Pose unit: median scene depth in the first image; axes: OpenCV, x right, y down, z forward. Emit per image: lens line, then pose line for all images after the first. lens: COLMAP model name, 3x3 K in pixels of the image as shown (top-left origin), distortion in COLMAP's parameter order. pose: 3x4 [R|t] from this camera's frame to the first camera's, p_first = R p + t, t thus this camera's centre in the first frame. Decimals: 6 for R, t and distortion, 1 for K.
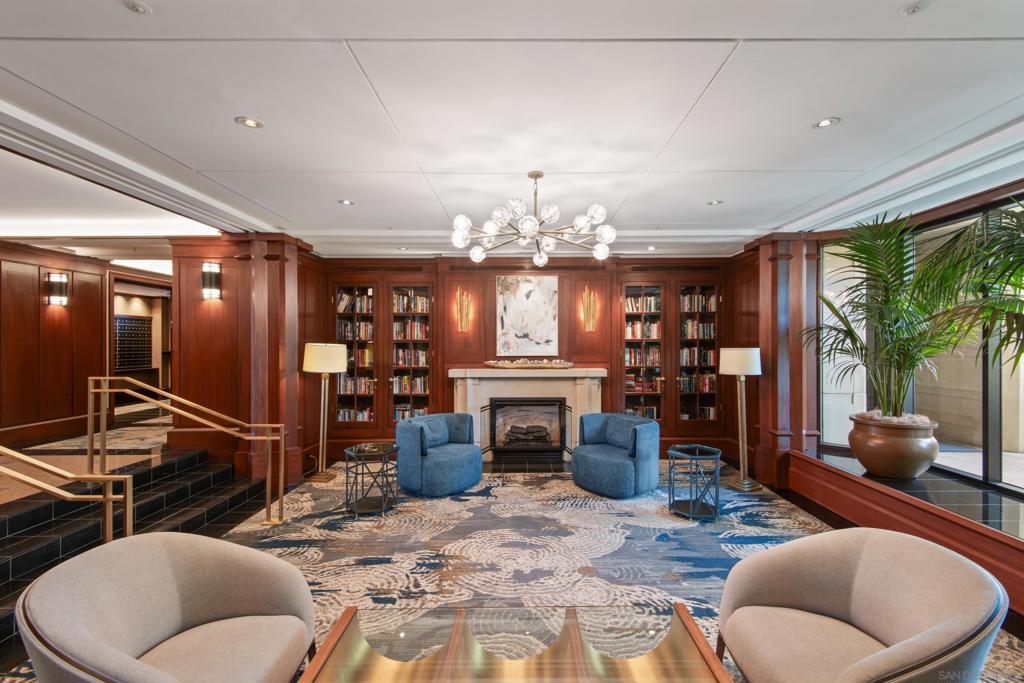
lens RADIAL K [[479.4, 0, 512.9], [0, 479.4, 337.2], [0, 0, 1]] dist [0.029153, -0.000742]
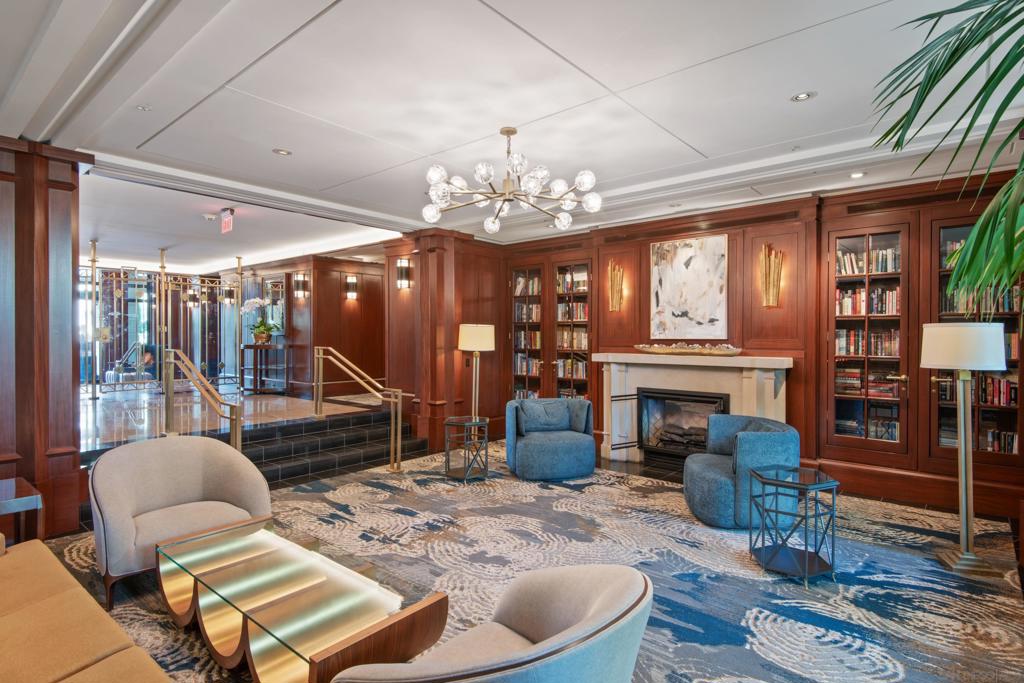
lens RADIAL K [[539.6, 0, 508.5], [0, 539.6, 337.6], [0, 0, 1]] dist [0.021086, -0.005476]
pose [[0.750142, 0.007639, -0.661233, 0.480915], [0.003209, 0.999879, 0.015192, 0.025871], [0.661269, -0.013518, 0.750027, 0.146345]]
